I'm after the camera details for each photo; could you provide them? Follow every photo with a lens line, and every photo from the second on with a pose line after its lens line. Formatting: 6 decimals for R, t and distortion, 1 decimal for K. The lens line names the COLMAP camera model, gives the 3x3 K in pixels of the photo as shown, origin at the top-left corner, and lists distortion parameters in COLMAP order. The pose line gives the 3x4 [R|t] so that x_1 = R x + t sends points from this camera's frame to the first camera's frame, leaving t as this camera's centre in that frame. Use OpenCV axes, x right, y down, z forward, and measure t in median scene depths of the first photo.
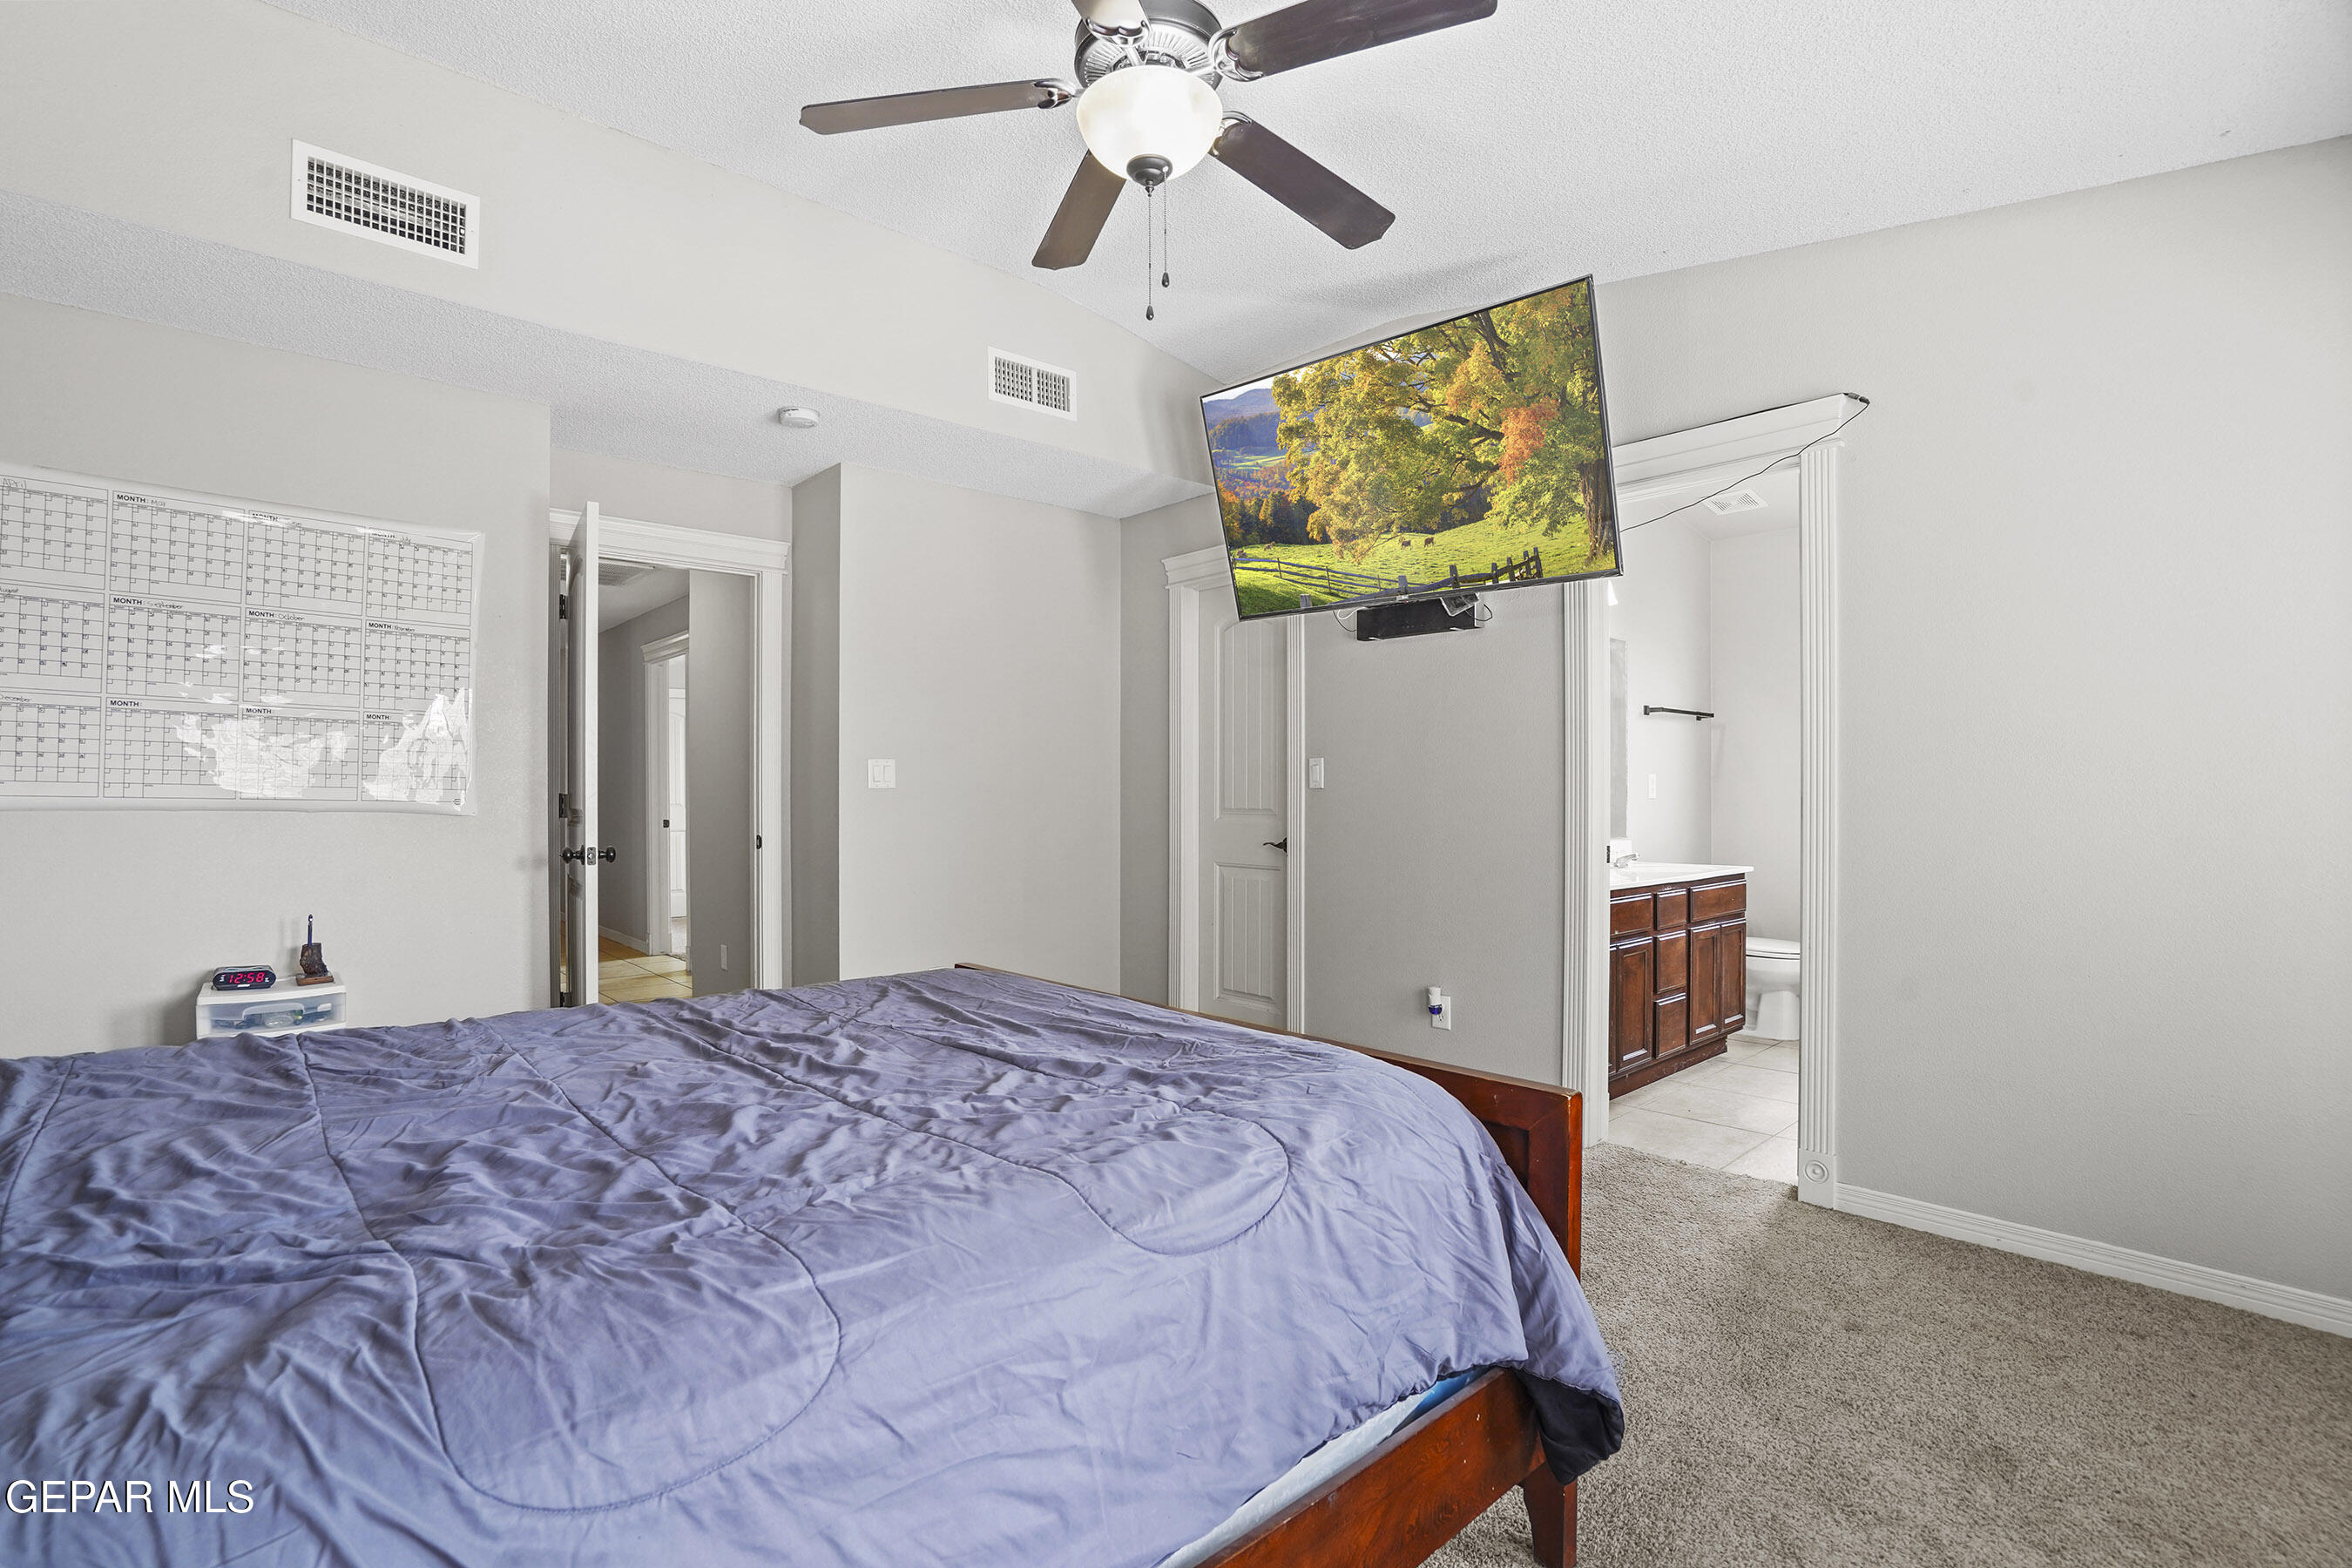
lens RADIAL K [[1083.1, 0, 1171.1], [0, 1083.1, 799.5], [0, 0, 1]] dist [-0.000817, 0.000749]
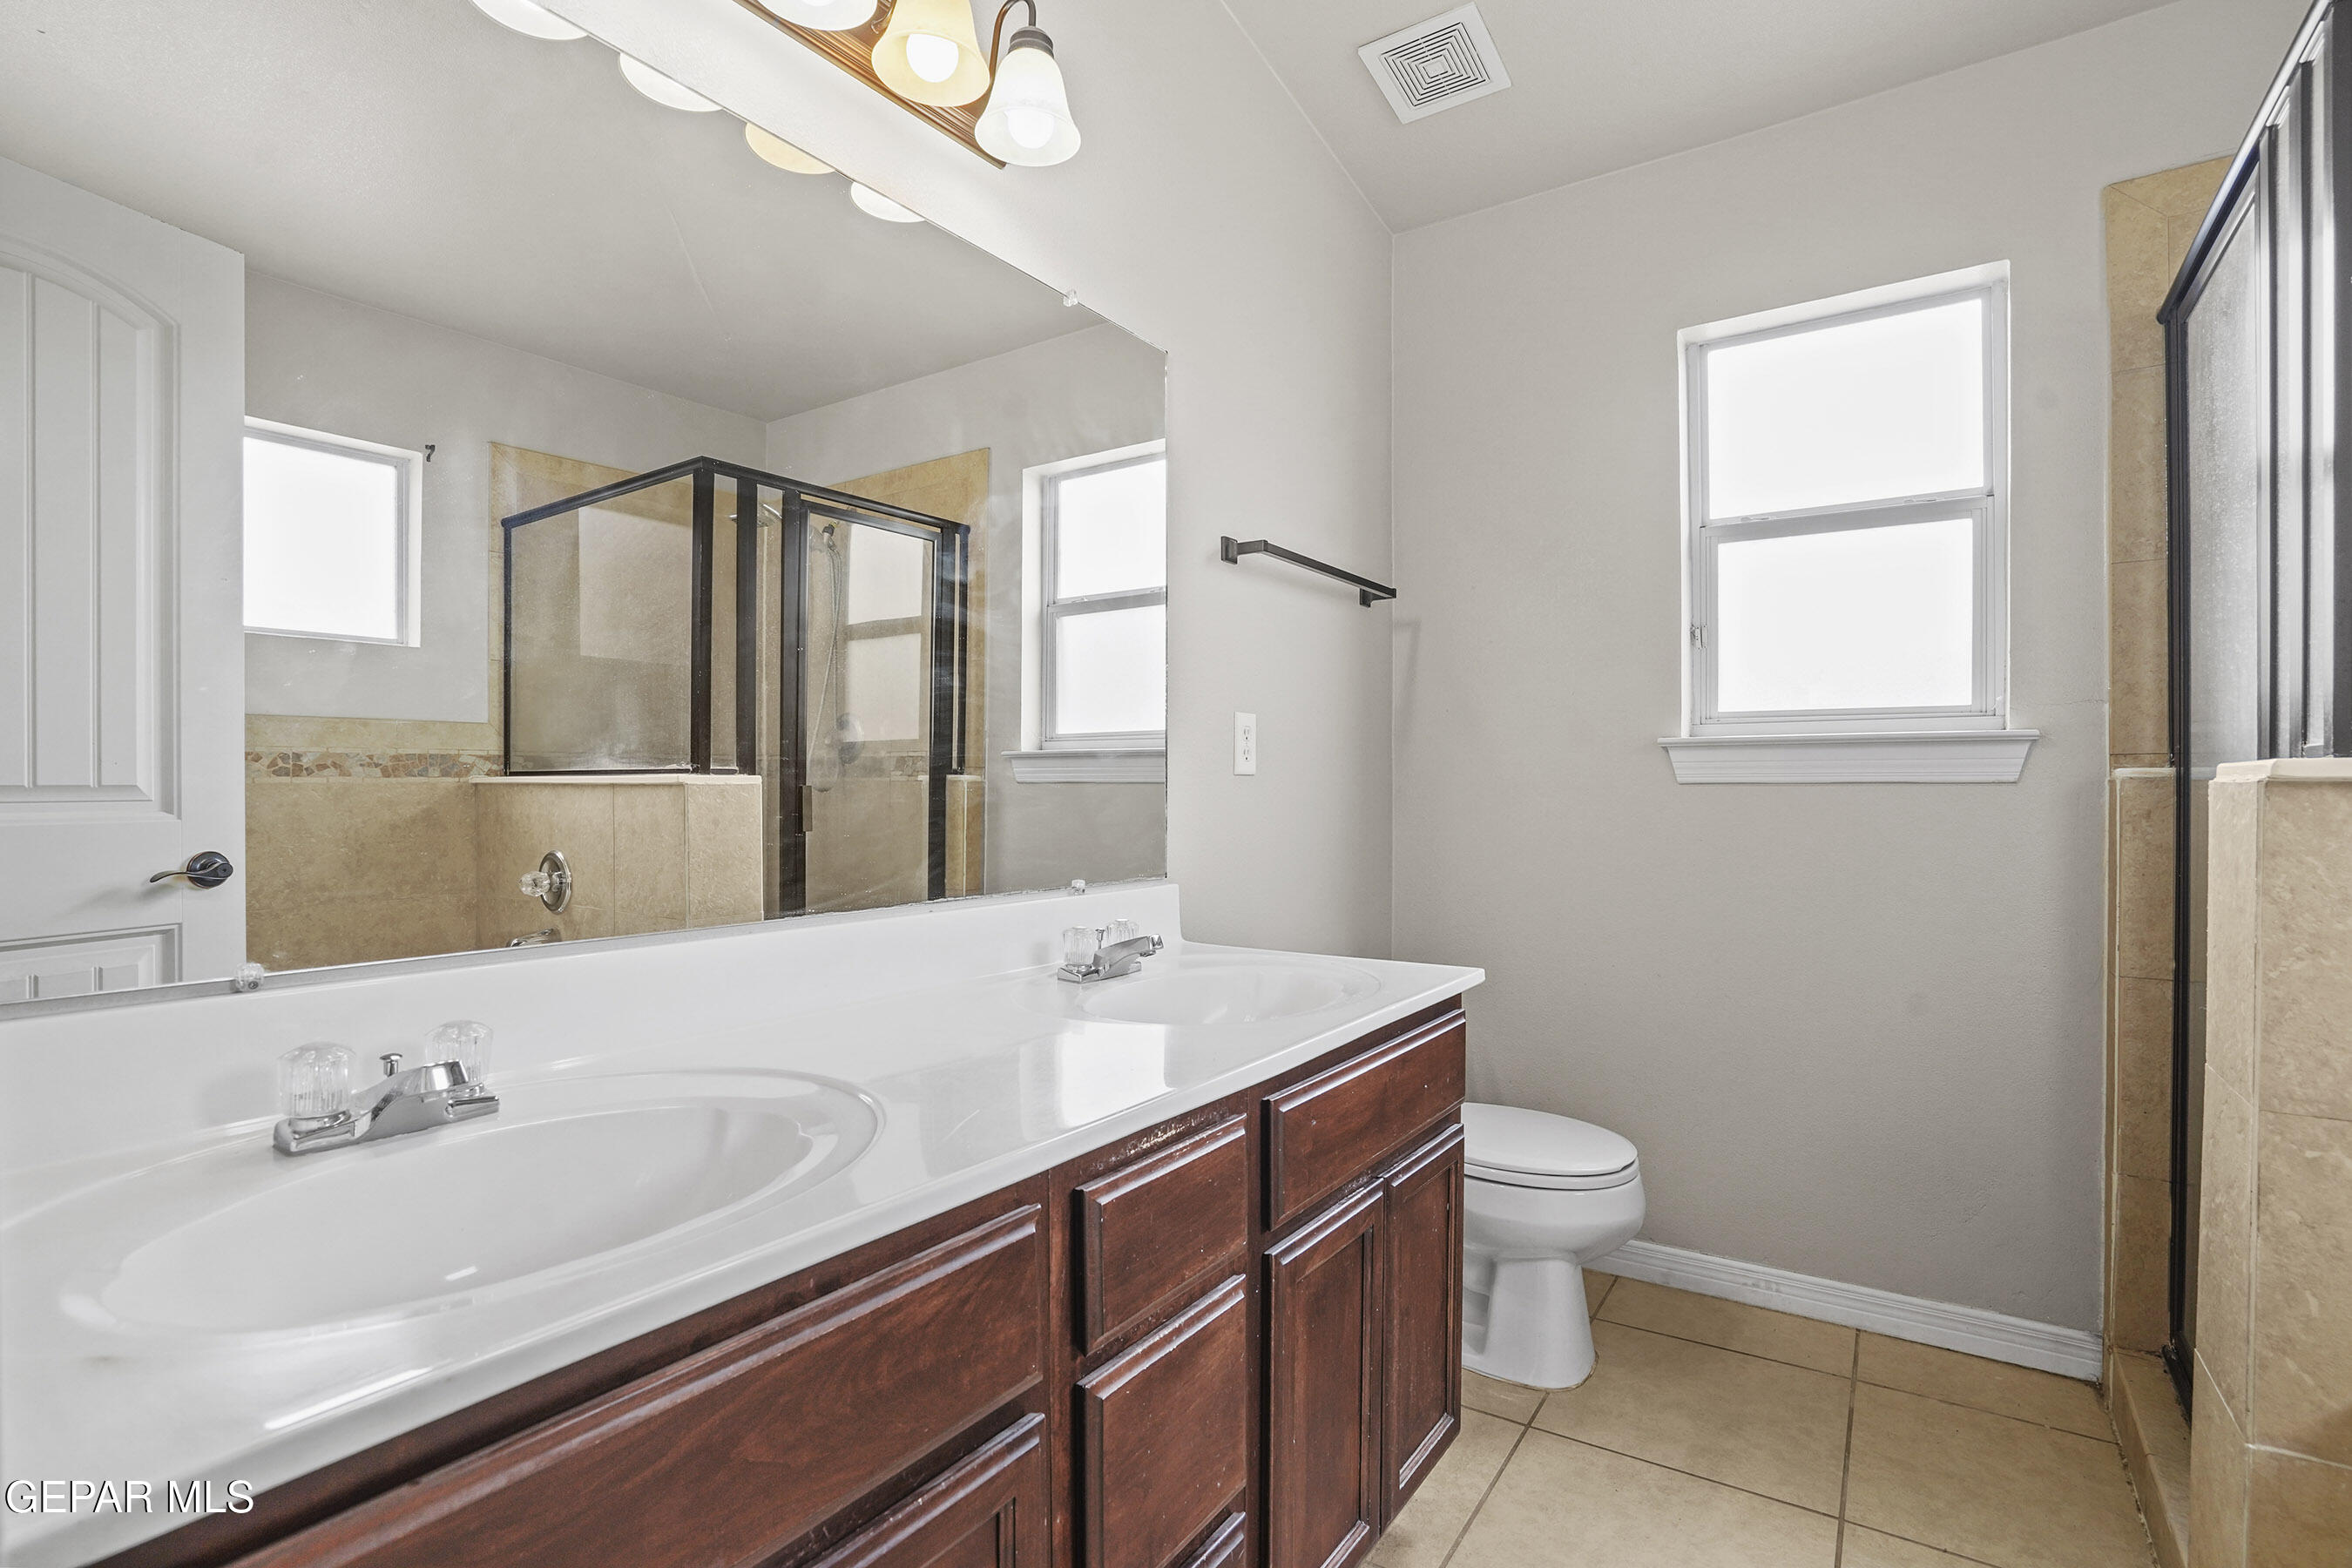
lens RADIAL K [[1083.1, 0, 1171.1], [0, 1083.1, 799.5], [0, 0, 1]] dist [-0.000817, 0.000749]
pose [[0.974578, -0.000058, 0.224047, 0.337382], [-0.001058, 0.999988, 0.004859, 0.006389], [-0.224045, -0.004973, 0.974566, 0.636860]]
